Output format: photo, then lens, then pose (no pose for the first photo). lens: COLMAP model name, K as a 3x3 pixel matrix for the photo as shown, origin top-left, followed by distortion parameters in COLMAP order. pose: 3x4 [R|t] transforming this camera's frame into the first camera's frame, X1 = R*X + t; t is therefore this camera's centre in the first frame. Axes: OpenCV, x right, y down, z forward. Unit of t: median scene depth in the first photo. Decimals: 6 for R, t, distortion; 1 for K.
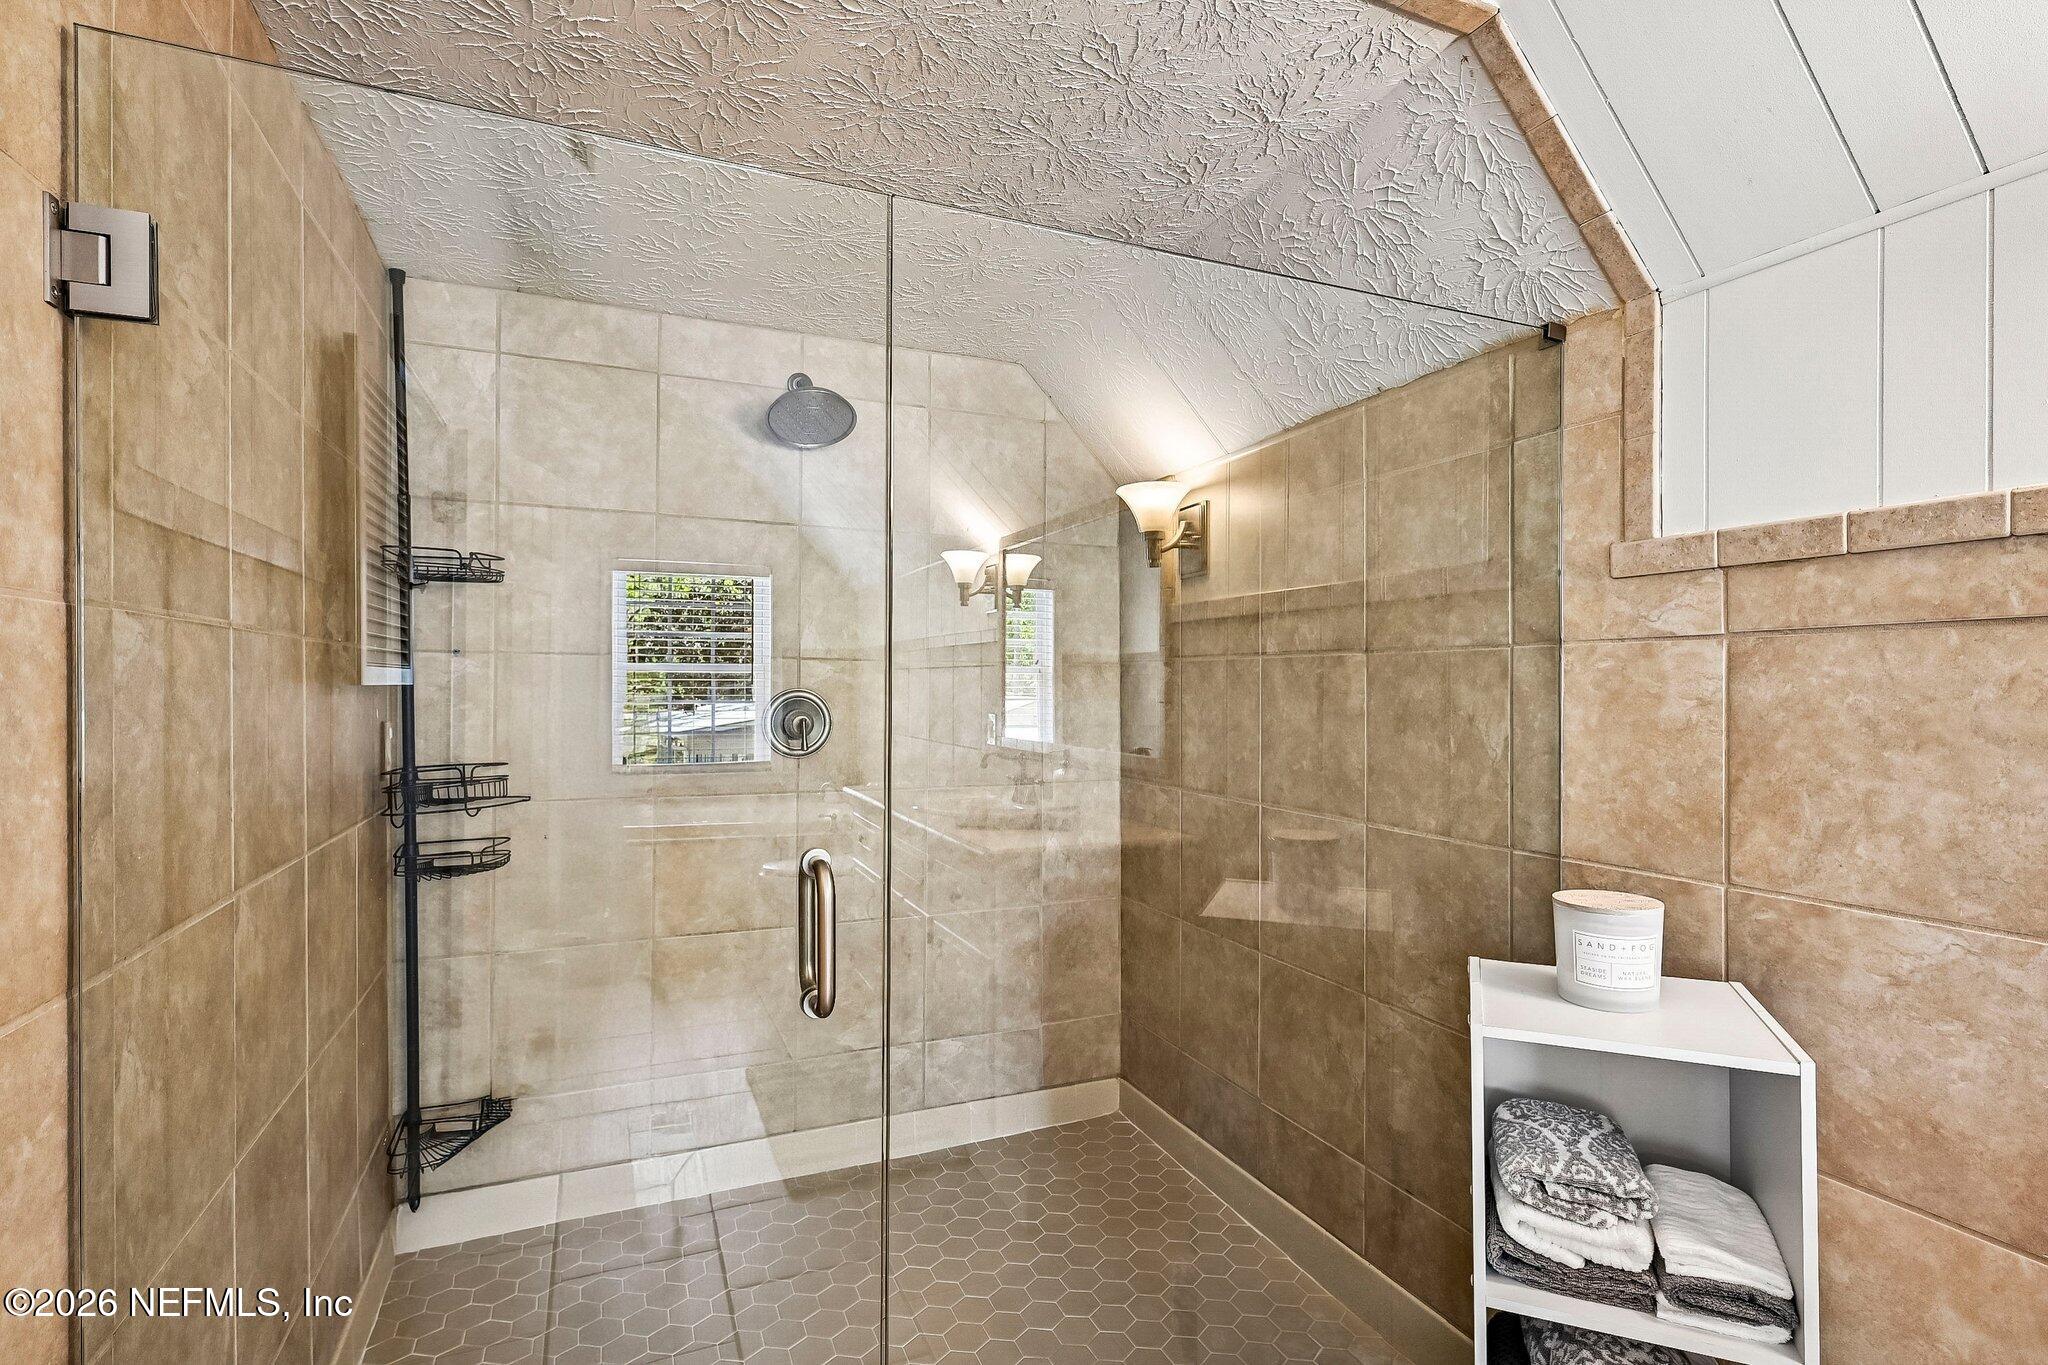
lens RADIAL K [[990.7, 0, 1026.4], [0, 990.7, 686.7], [0, 0, 1]] dist [0.001241, 0.000601]
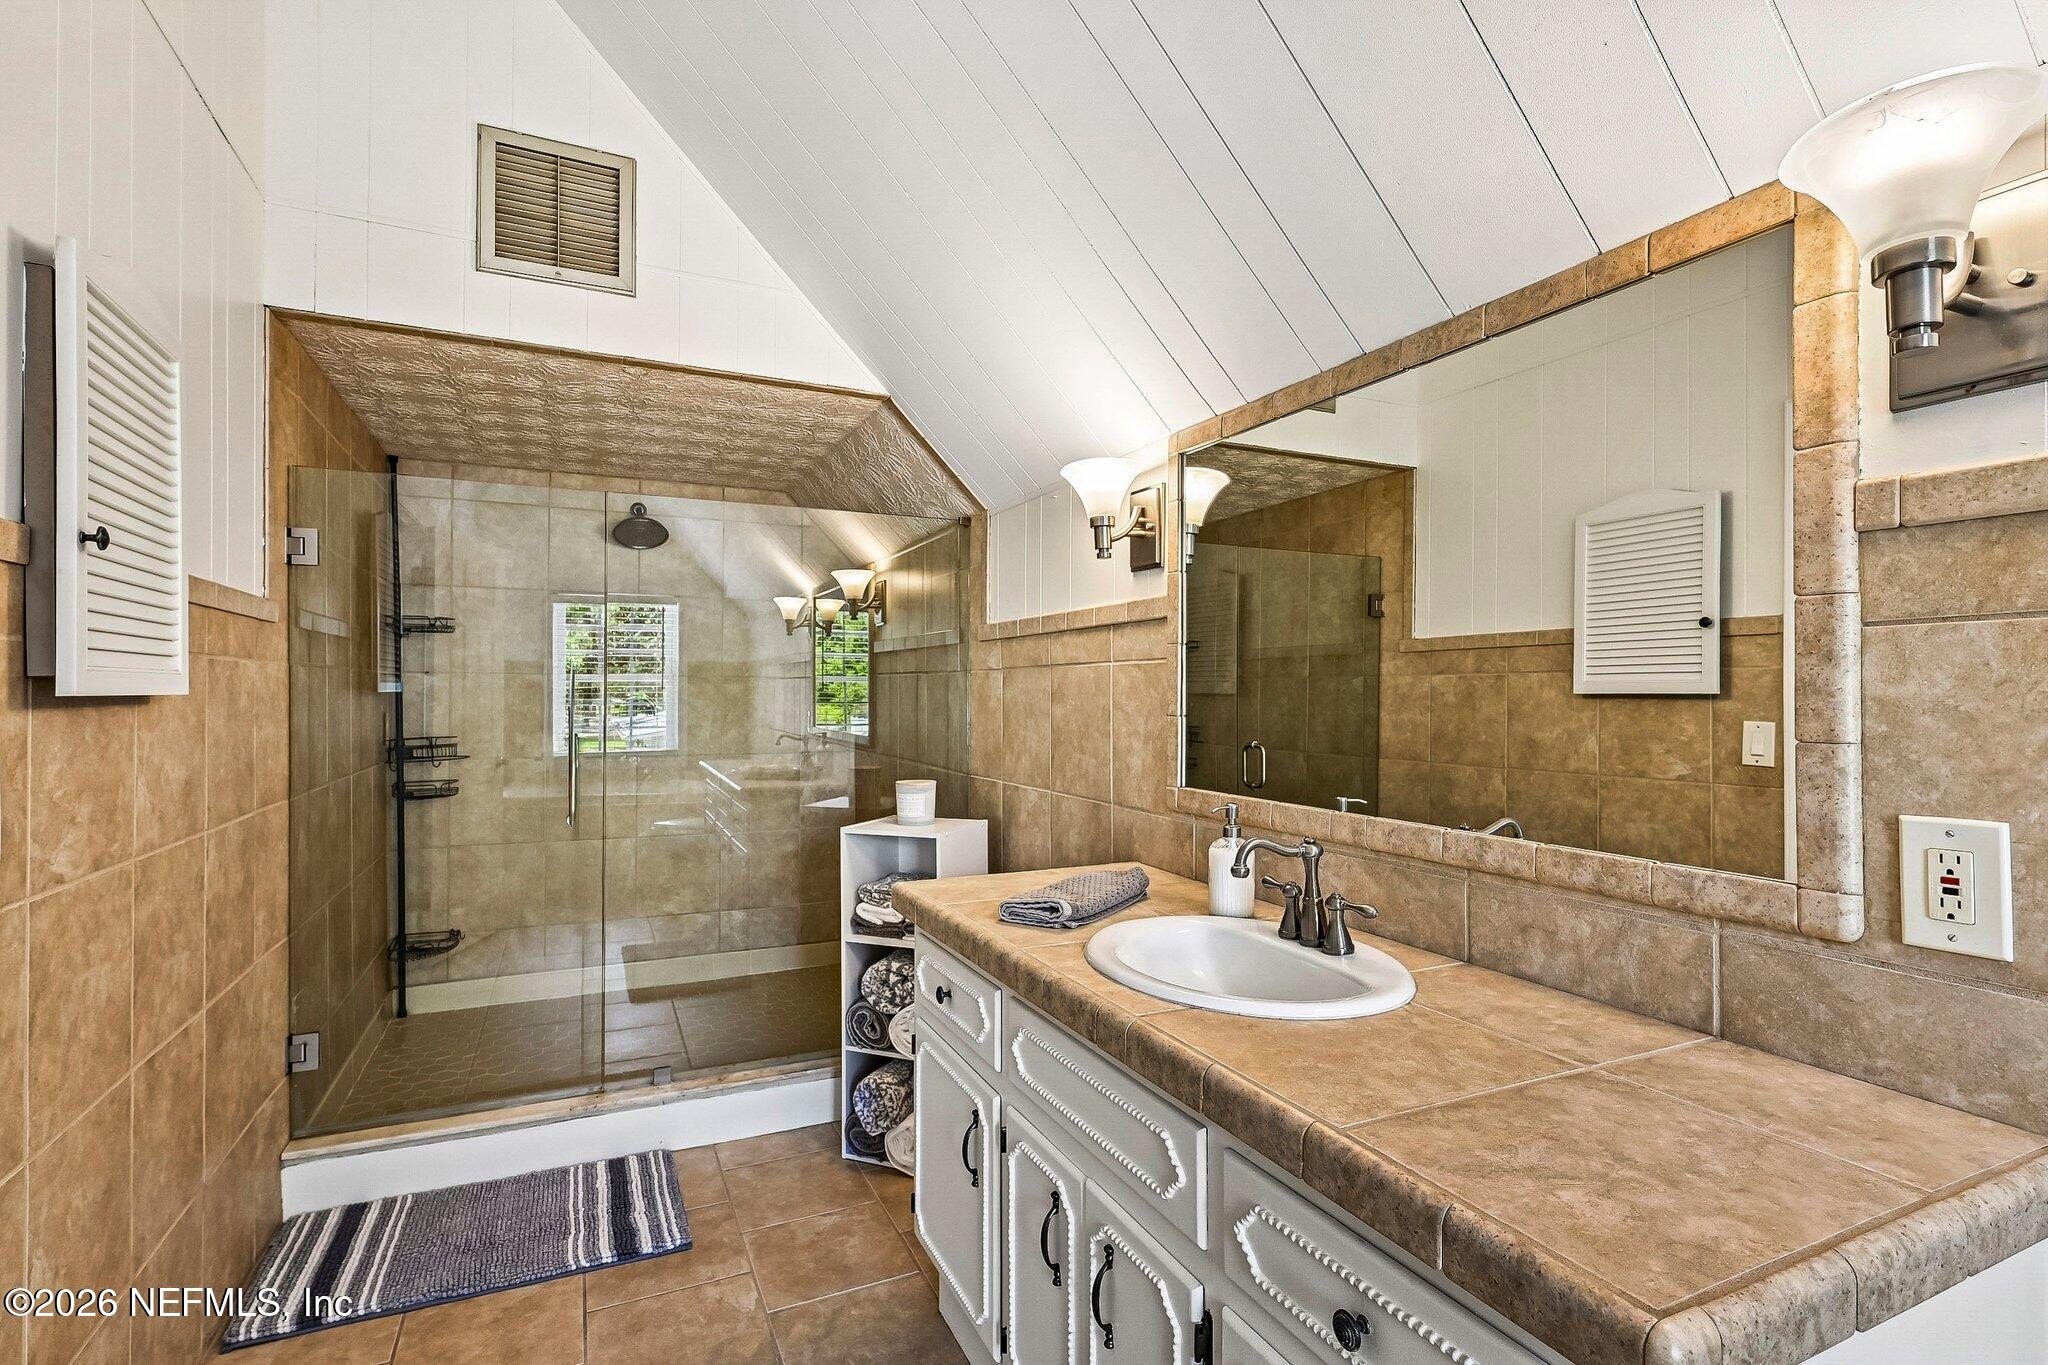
lens RADIAL K [[972.2, 0, 1024.0], [0, 972.2, 682.5], [0, 0, 1]] dist [-0.000637, -0.000192]
pose [[0.999661, -0.004231, 0.025683, 0.437372], [0.004499, 0.999936, -0.010350, 0.003698], [-0.025638, 0.010462, 0.999617, -0.747486]]
